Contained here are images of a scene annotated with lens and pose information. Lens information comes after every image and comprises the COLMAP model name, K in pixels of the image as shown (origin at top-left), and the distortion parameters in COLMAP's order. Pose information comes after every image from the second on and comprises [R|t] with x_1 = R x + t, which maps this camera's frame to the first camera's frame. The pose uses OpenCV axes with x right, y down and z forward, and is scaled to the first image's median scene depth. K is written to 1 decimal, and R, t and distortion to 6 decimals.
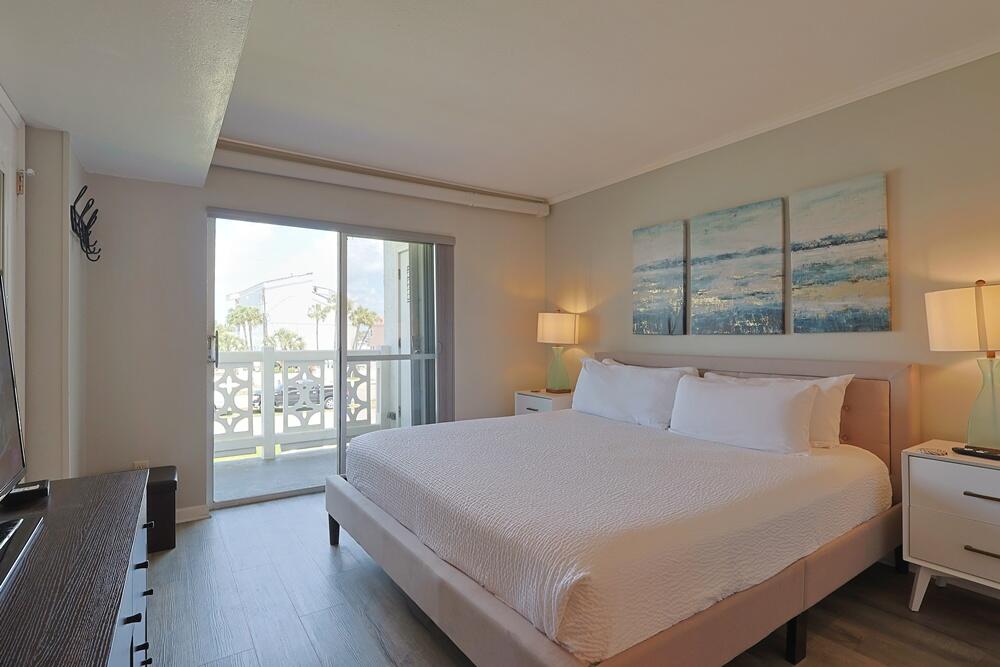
lens RADIAL K [[487.2, 0, 516.7], [0, 487.2, 333.5], [0, 0, 1]] dist [-0.006461, 0.001954]
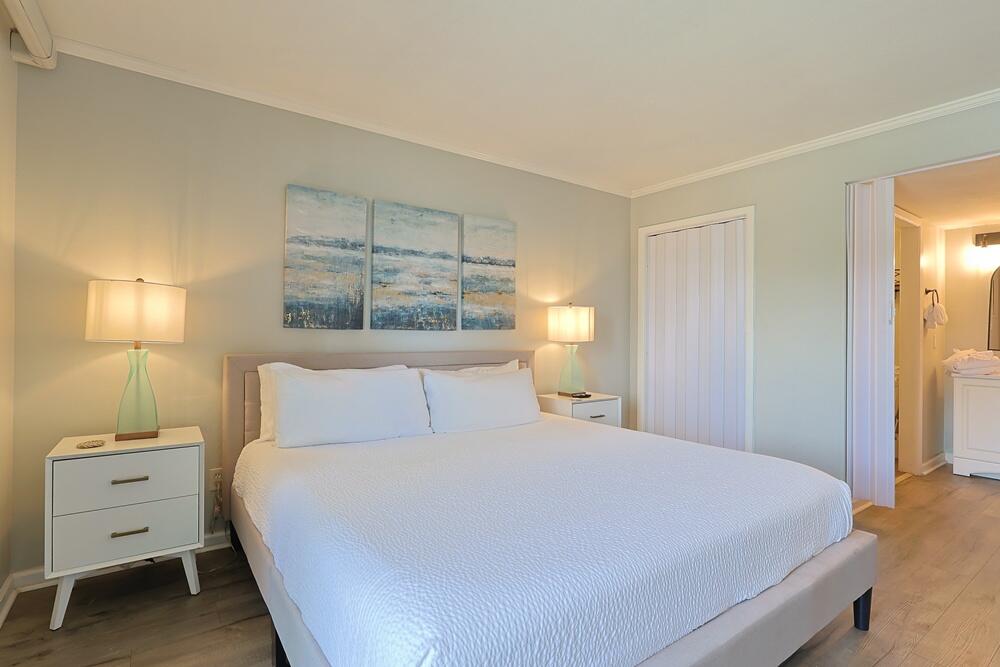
lens RADIAL K [[487.2, 0, 517.0], [0, 487.2, 338.0], [0, 0, 1]] dist [-0.006461, 0.001954]
pose [[-0.011913, -0.007739, 0.999899, -0.587431], [-0.013060, 0.999886, 0.007583, 0.008205], [-0.999844, -0.012968, -0.012012, 0.797026]]
